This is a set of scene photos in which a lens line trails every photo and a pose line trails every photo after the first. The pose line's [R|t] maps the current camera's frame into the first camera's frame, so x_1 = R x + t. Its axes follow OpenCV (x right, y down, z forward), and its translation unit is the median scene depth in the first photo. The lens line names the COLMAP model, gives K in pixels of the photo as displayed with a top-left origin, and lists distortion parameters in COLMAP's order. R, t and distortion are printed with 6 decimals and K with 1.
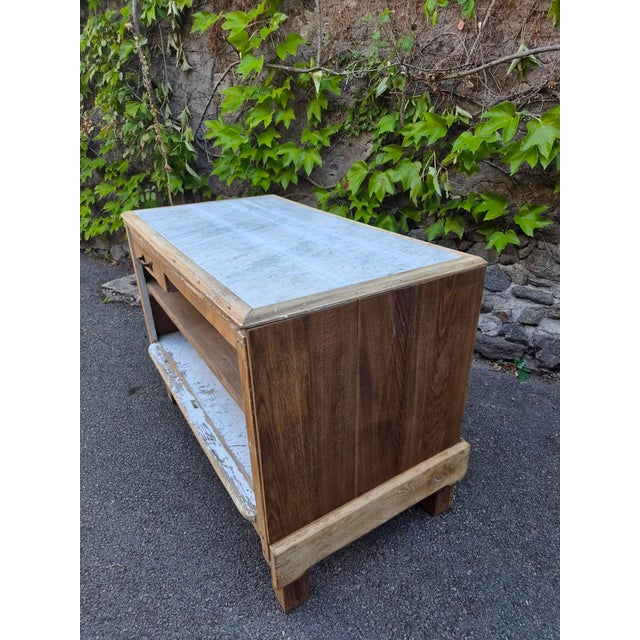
lens RADIAL K [[431.7, 0, 323.6], [0, 431.7, 321.5], [0, 0, 1]] dist [0.056744, -0.044707]
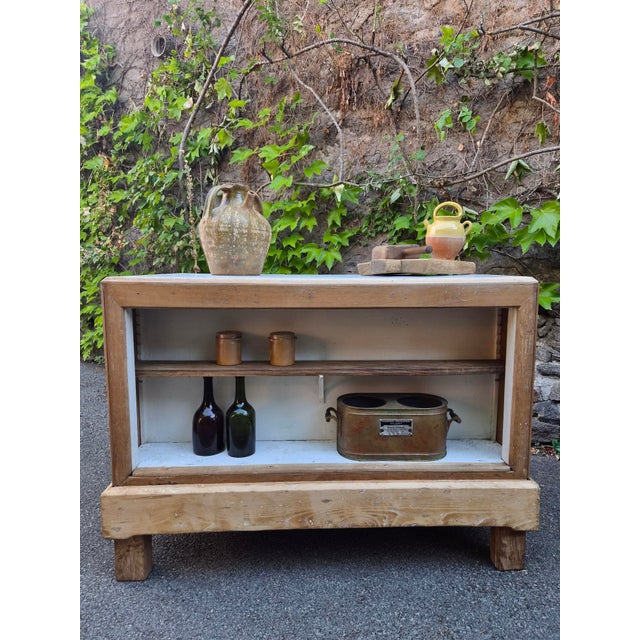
lens RADIAL K [[433.9, 0, 318.7], [0, 433.9, 317.6], [0, 0, 1]] dist [0.059218, -0.050139]
pose [[0.999835, 0.006037, 0.017157, -0.082725], [0.000131, 0.940898, -0.338691, 0.151077], [-0.018188, 0.338637, 0.940741, 0.018247]]
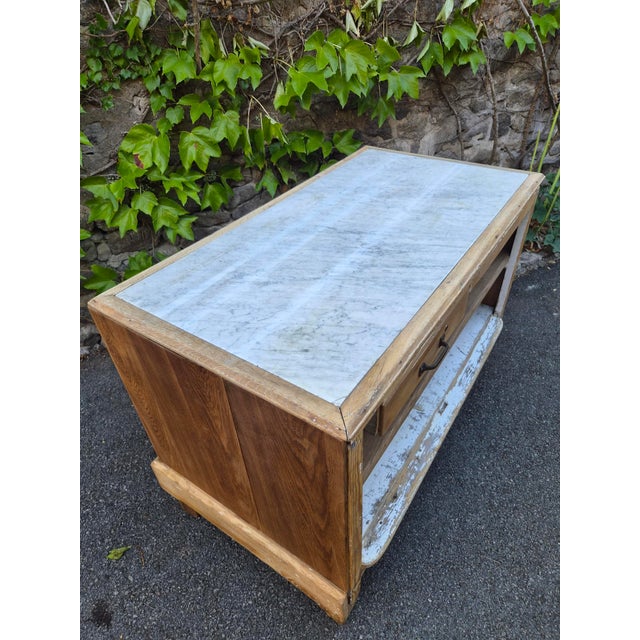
lens RADIAL K [[431.6, 0, 325.9], [0, 431.6, 320.0], [0, 0, 1]] dist [0.060807, -0.051584]
pose [[0.489826, -0.539185, 0.685091, -0.444518], [0.401910, 0.836988, 0.371375, -0.248002], [-0.773653, 0.093436, 0.626682, 0.342758]]
